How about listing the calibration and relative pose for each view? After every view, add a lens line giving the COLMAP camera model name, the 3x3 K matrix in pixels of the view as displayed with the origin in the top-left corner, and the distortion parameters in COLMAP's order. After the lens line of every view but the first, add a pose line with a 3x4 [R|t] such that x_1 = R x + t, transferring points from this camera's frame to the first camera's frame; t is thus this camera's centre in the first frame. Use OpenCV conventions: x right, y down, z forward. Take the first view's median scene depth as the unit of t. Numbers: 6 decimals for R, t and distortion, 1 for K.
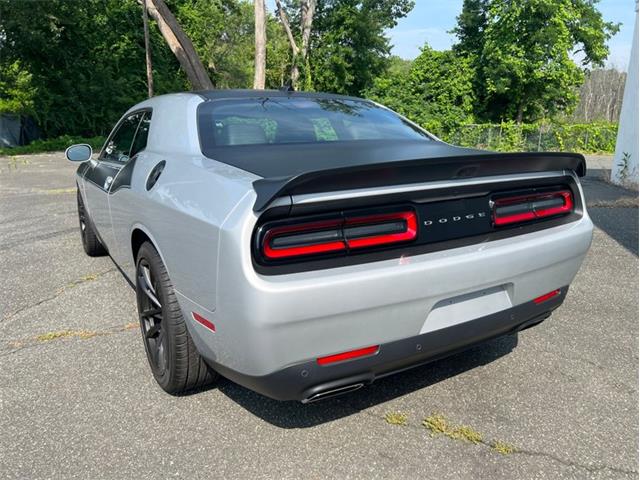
lens RADIAL K [[480.6, 0, 320.0], [0, 480.6, 240.0], [0, 0, 1]] dist [0.044836, -0.050189]
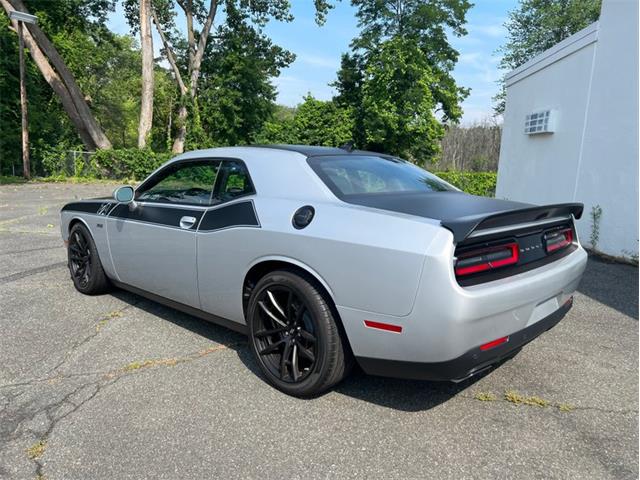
lens RADIAL K [[479.2, 0, 322.7], [0, 479.2, 240.3], [0, 0, 1]] dist [0.052357, -0.058401]
pose [[0.964668, -0.007912, 0.263350, -0.041770], [0.028707, 0.996755, -0.075208, 0.001439], [-0.261900, 0.080110, 0.961764, -0.013976]]
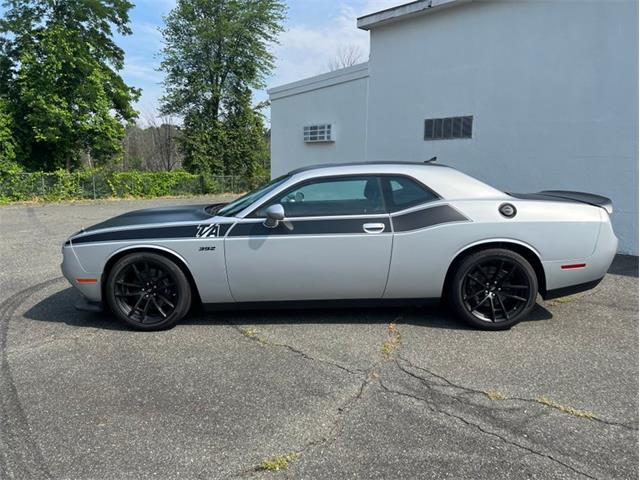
lens RADIAL K [[479.4, 0, 317.5], [0, 479.4, 235.6], [0, 0, 1]] dist [0.053514, -0.061423]
pose [[0.549215, -0.114633, 0.827781, -0.159282], [0.197761, 0.980240, 0.004536, -0.013184], [-0.811944, 0.161211, 0.561032, 0.037013]]
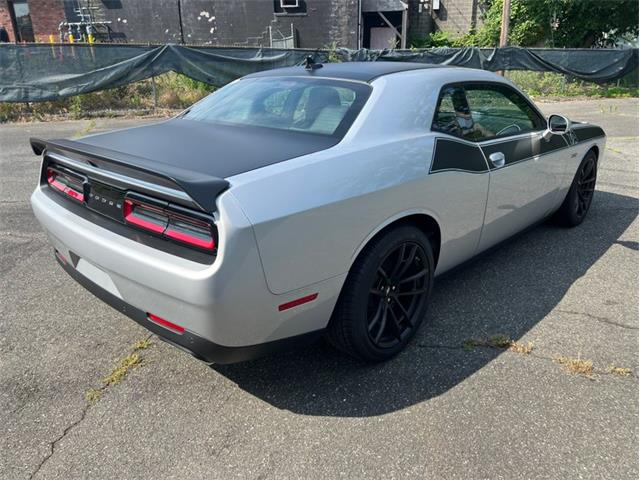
lens RADIAL K [[480.6, 0, 324.8], [0, 480.6, 241.1], [0, 0, 1]] dist [0.042073, -0.047909]
pose [[0.277760, 0.339491, -0.898663, 0.090301], [-0.218216, 0.933316, 0.285135, -0.024014], [0.935538, 0.116904, 0.333320, 0.066120]]
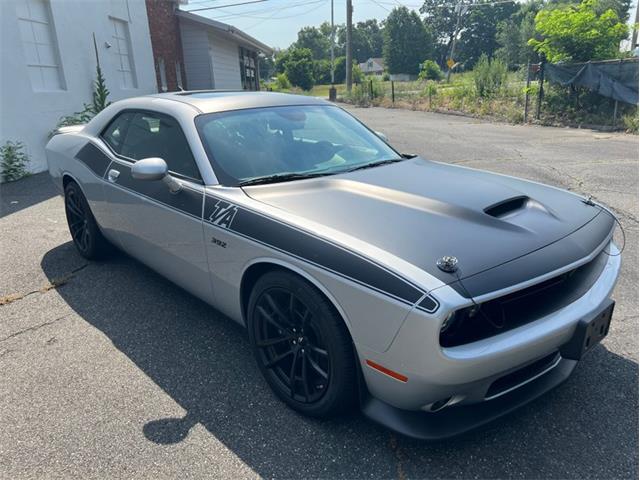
lens RADIAL K [[480.6, 0, 320.0], [0, 480.6, 240.0], [0, 0, 1]] dist [0.044836, -0.050189]
pose [[-0.978999, 0.089576, -0.183131, -0.015312], [-0.019043, 0.854190, 0.519613, -0.065622], [0.202973, 0.512188, -0.834545, 0.237664]]
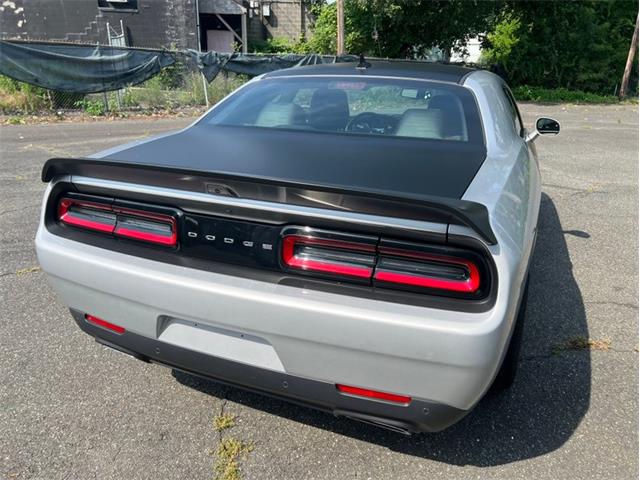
lens RADIAL K [[481.4, 0, 321.5], [0, 481.4, 242.2], [0, 0, 1]] dist [0.043837, -0.055327]
pose [[0.595764, 0.289409, -0.749205, 0.060452], [-0.210069, 0.956499, 0.202438, -0.014734], [0.775201, 0.036780, 0.630643, 0.034578]]
